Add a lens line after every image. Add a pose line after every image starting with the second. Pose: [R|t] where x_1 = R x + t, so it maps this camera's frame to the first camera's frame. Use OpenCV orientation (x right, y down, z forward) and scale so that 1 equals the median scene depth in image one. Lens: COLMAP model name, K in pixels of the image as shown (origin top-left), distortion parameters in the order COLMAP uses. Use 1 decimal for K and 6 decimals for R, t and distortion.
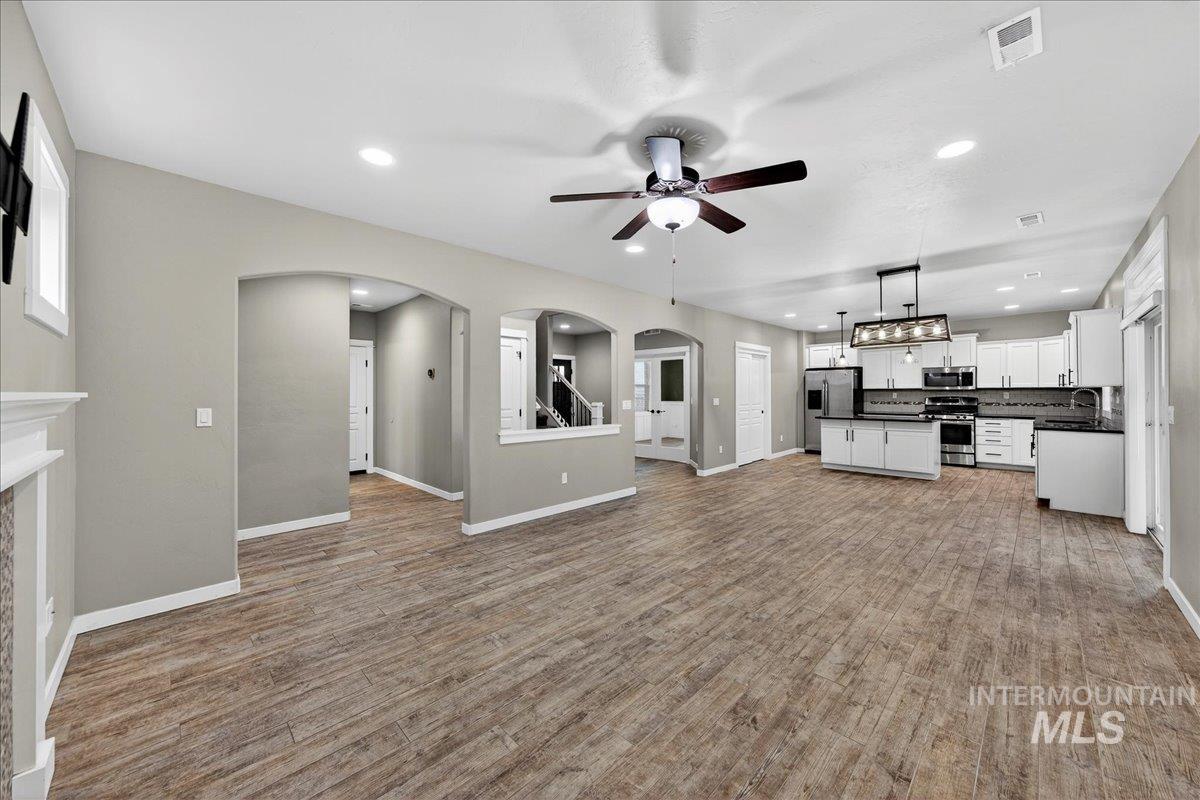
lens RADIAL K [[435.2, 0, 611.8], [0, 435.2, 393.4], [0, 0, 1]] dist [0.001819, 0.000023]
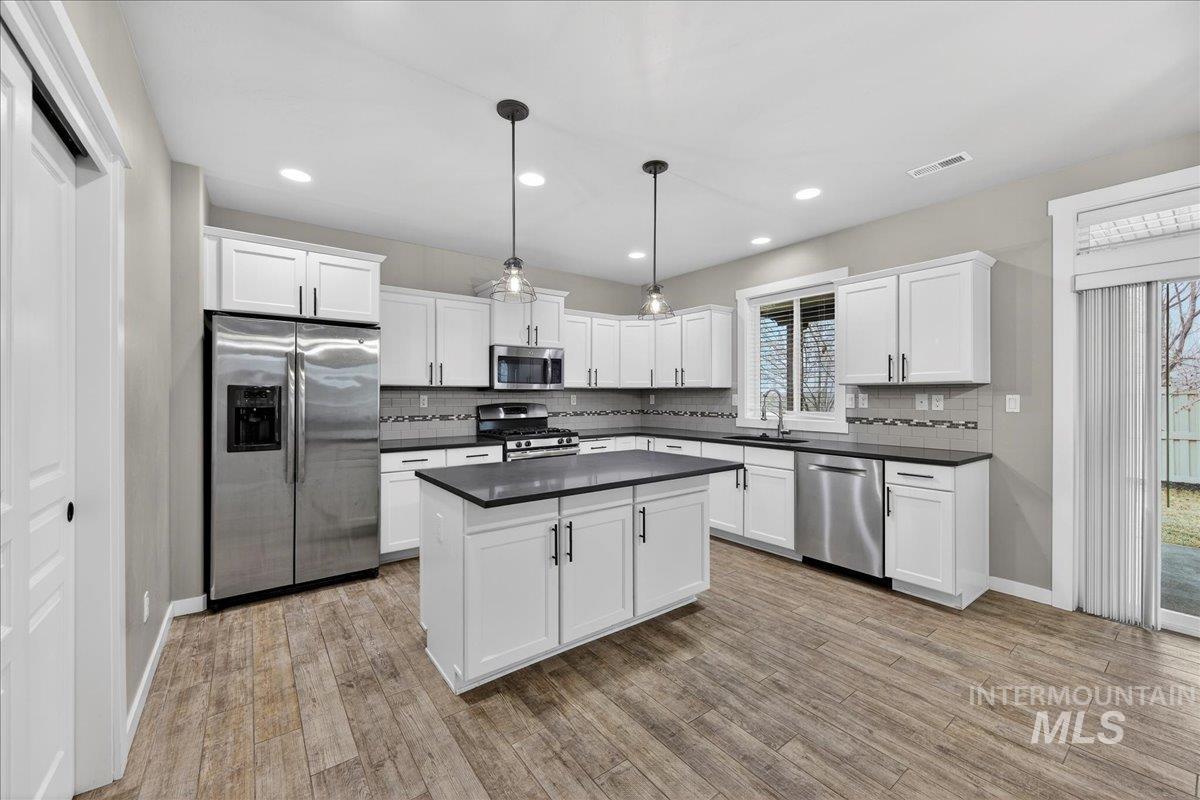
lens RADIAL K [[469.8, 0, 593.6], [0, 469.8, 397.7], [0, 0, 1]] dist [-0.003439, -0.000062]
pose [[0.158117, -0.000950, 0.987420, 0.463591], [0.001546, 0.999999, 0.000715, 0.001430], [-0.987419, 0.001413, 0.158119, 1.756848]]
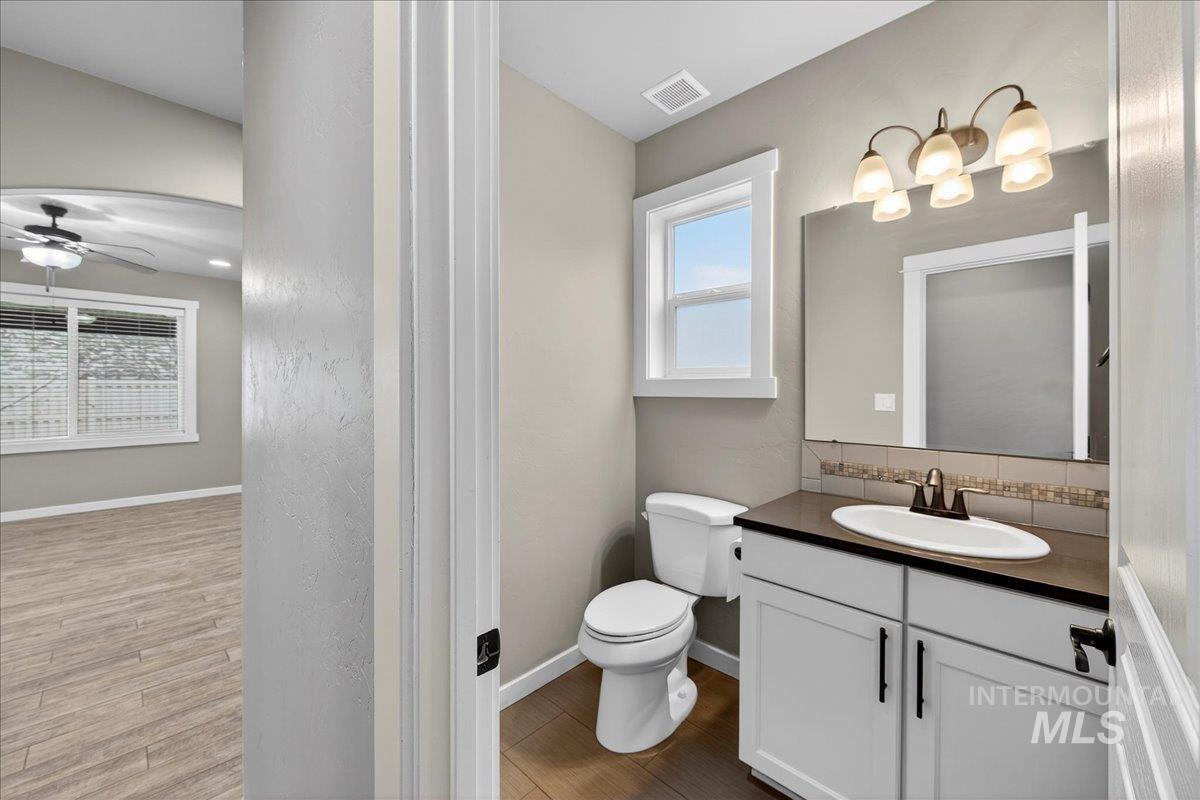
lens RADIAL K [[469.8, 0, 597.4], [0, 469.8, 390.5], [0, 0, 1]] dist [-0.003439, -0.000062]
pose [[-0.999990, 0.002907, 0.003403, -0.989500], [0.002899, 0.999993, -0.002344, 0.010046], [-0.003410, -0.002334, -0.999991, 1.548212]]
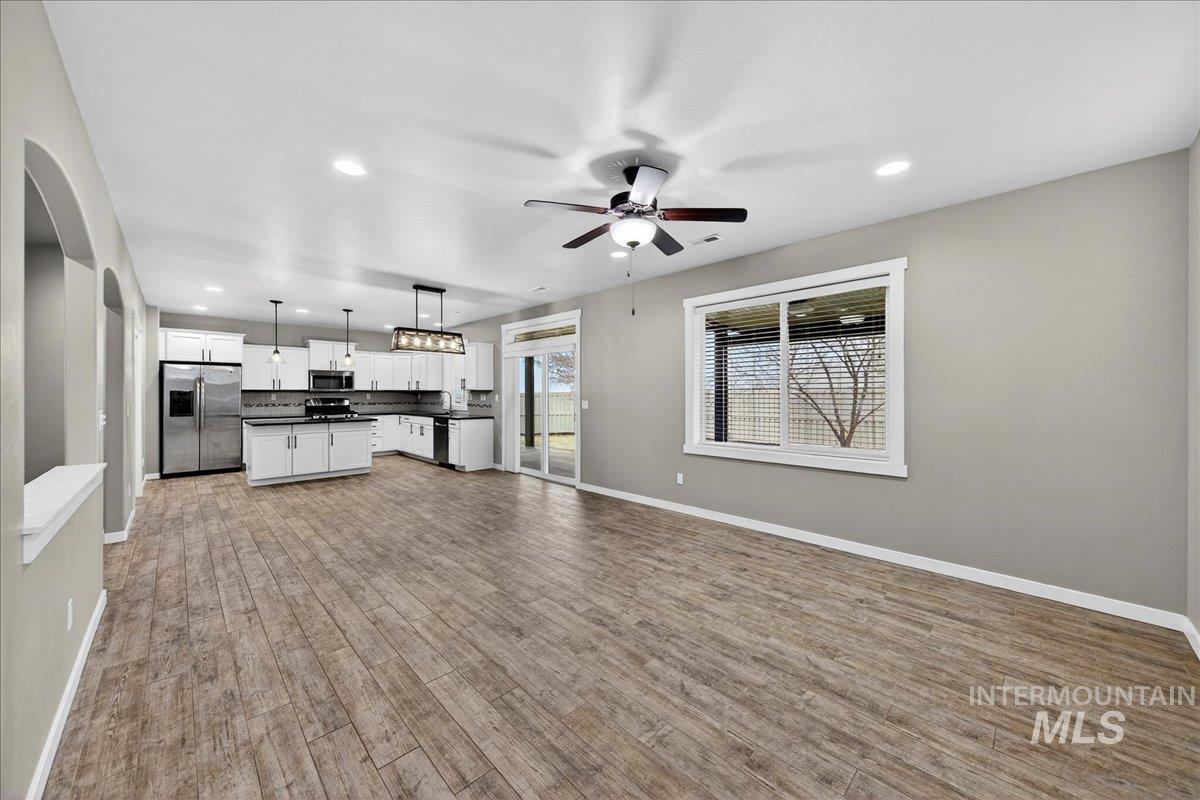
lens RADIAL K [[435.2, 0, 592.9], [0, 435.2, 397.7], [0, 0, 1]] dist [0.001819, 0.000023]
pose [[0.032991, -0.007058, 0.999431, -0.611719], [0.000478, 0.999975, 0.007046, -0.000554], [-0.999456, 0.000245, 0.032993, 0.667141]]
